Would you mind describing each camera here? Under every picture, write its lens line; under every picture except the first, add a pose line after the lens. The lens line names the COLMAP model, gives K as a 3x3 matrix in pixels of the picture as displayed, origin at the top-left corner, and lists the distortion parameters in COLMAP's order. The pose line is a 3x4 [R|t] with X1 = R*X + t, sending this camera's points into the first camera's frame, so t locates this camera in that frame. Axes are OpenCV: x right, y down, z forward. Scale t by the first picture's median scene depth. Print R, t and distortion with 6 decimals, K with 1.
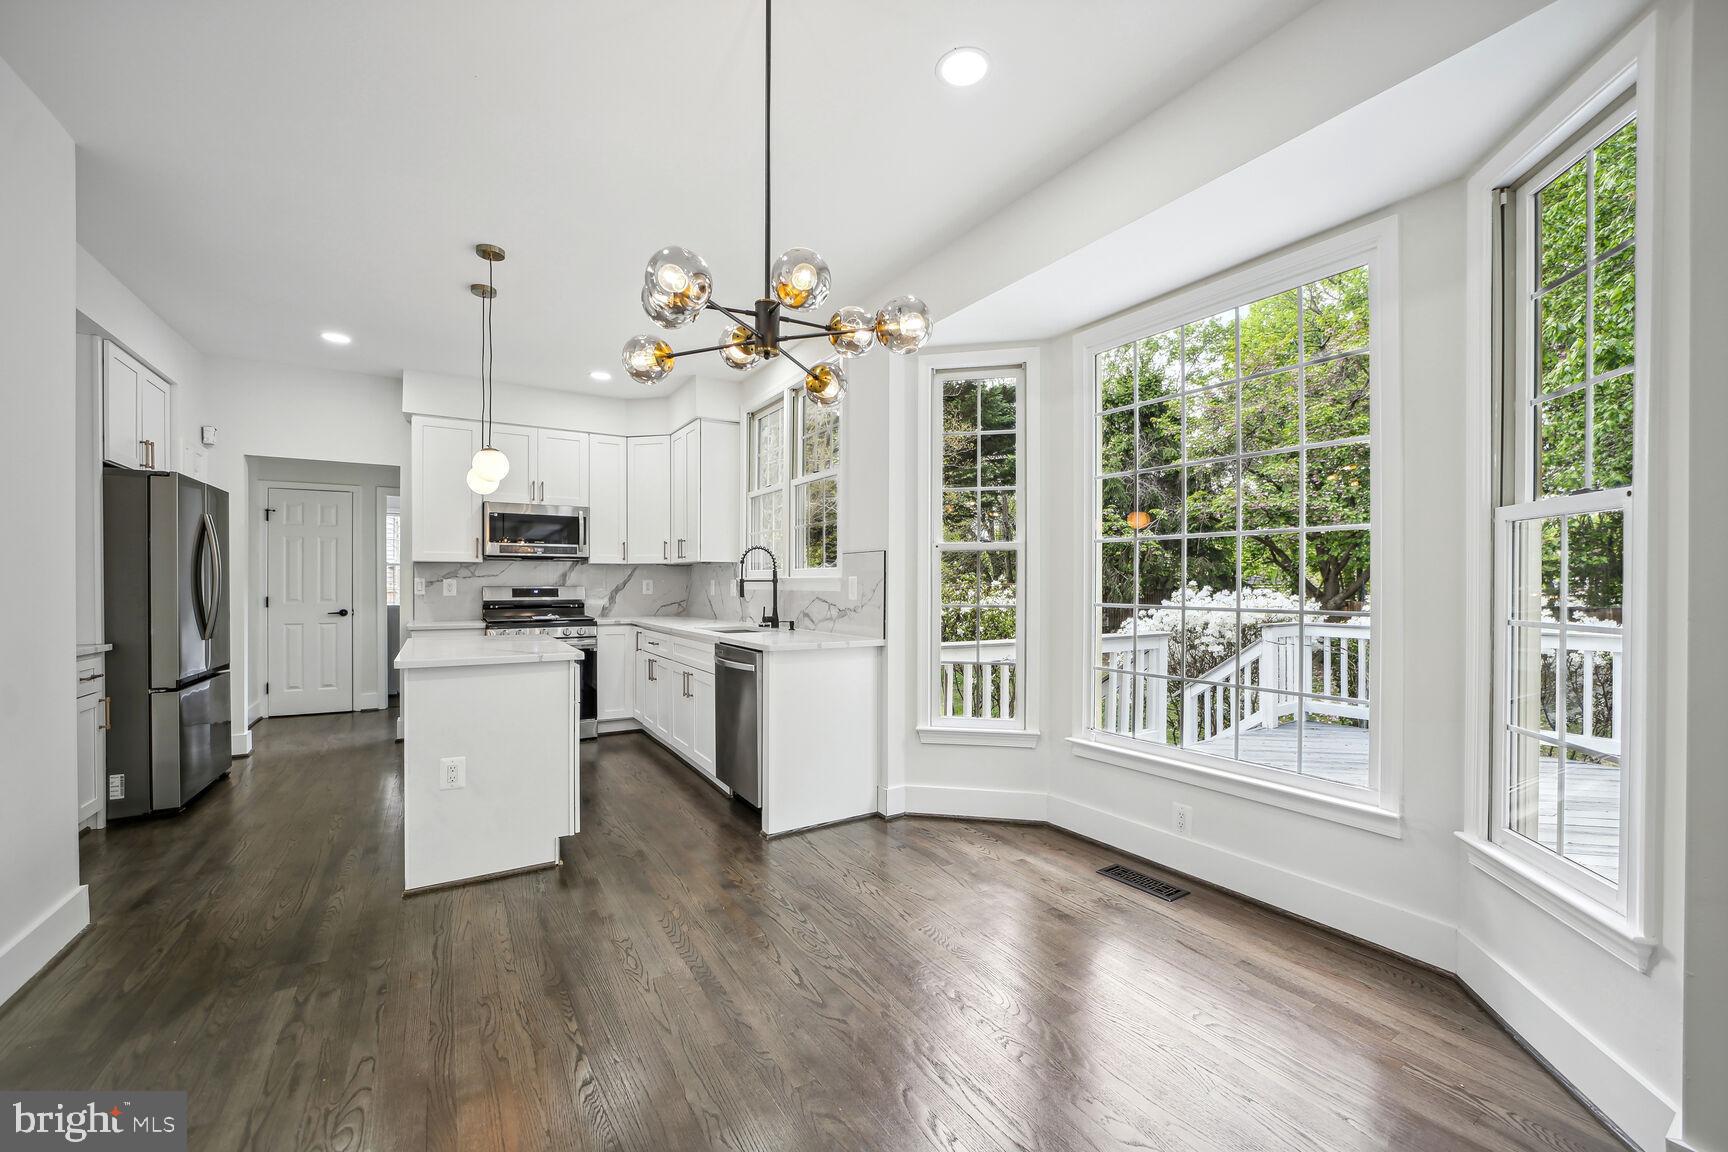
lens RADIAL K [[673.4, 0, 864.6], [0, 673.4, 574.6], [0, 0, 1]] dist [-0.015386, 0.001948]
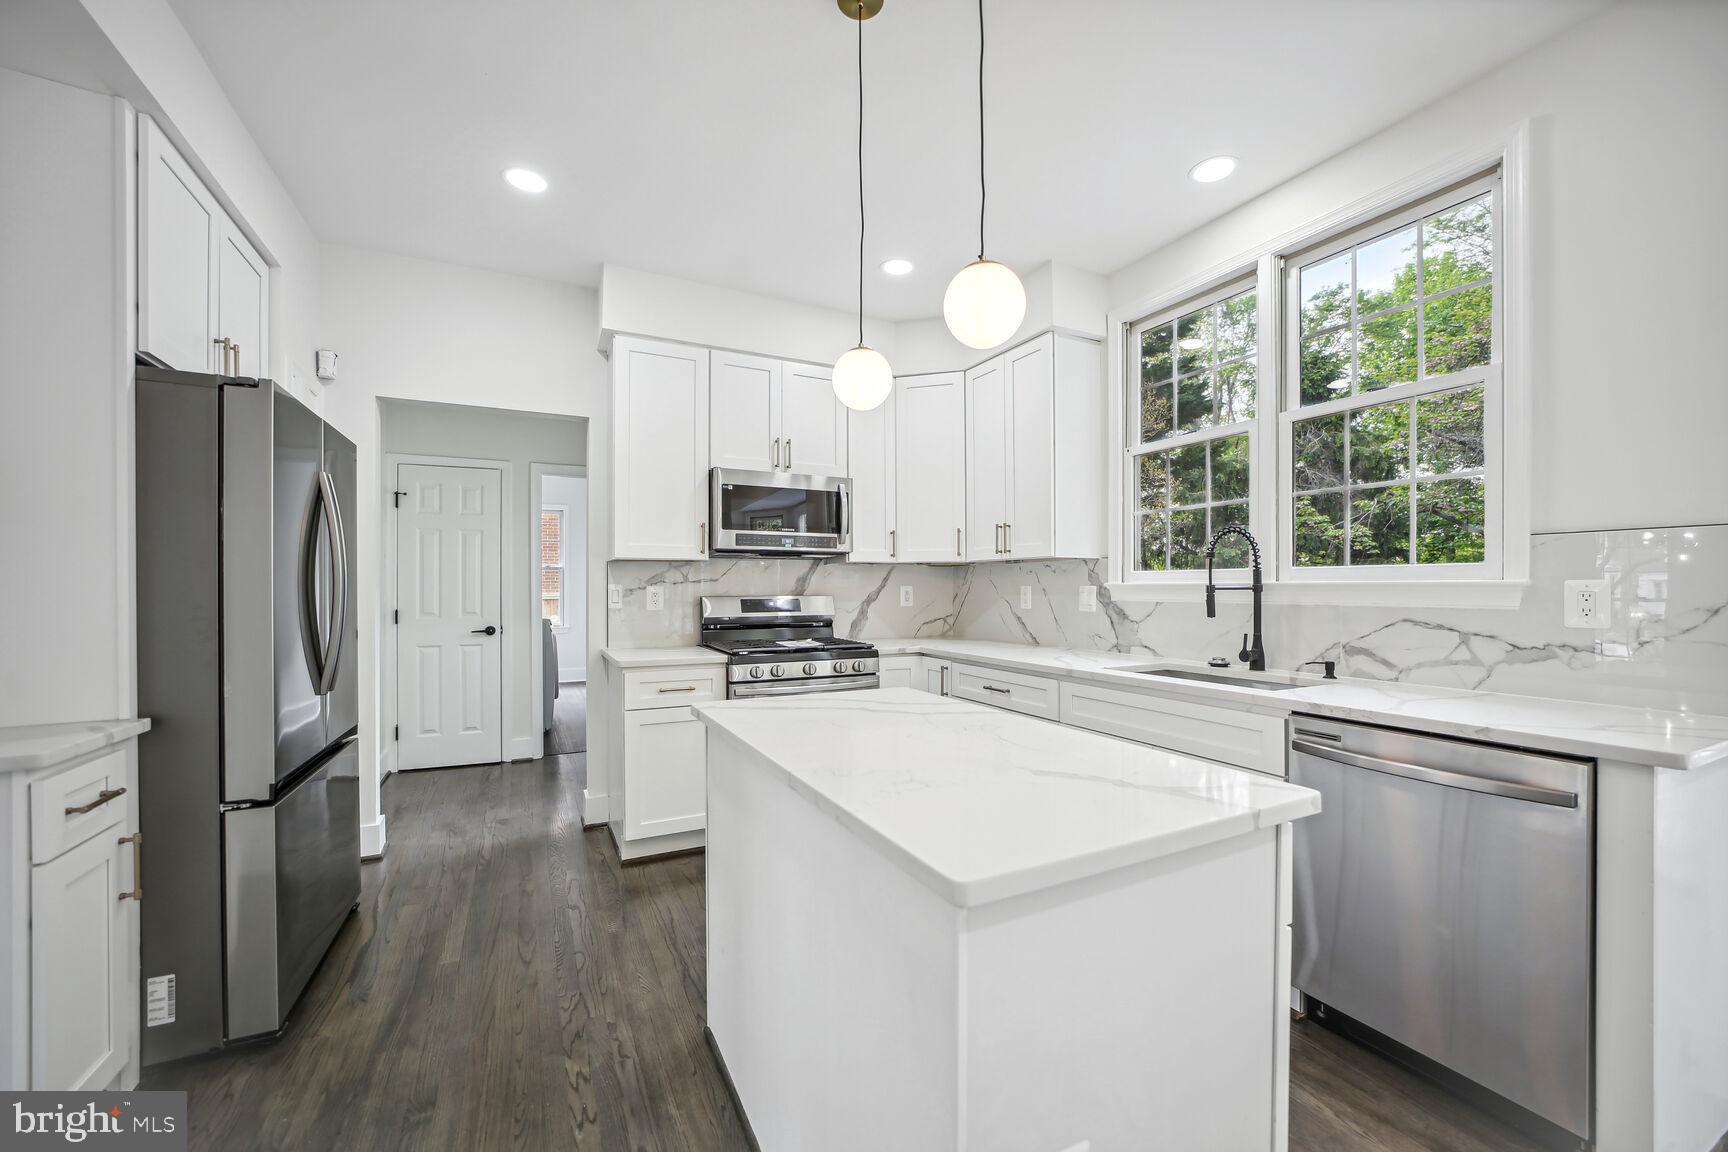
lens RADIAL K [[673.4, 0, 867.6], [0, 673.4, 575.8], [0, 0, 1]] dist [-0.015386, 0.001948]
pose [[0.995833, -0.002632, -0.091163, -0.355957], [0.002194, 0.999986, -0.004906, 0.000702], [0.091174, 0.004685, 0.995824, 0.355186]]
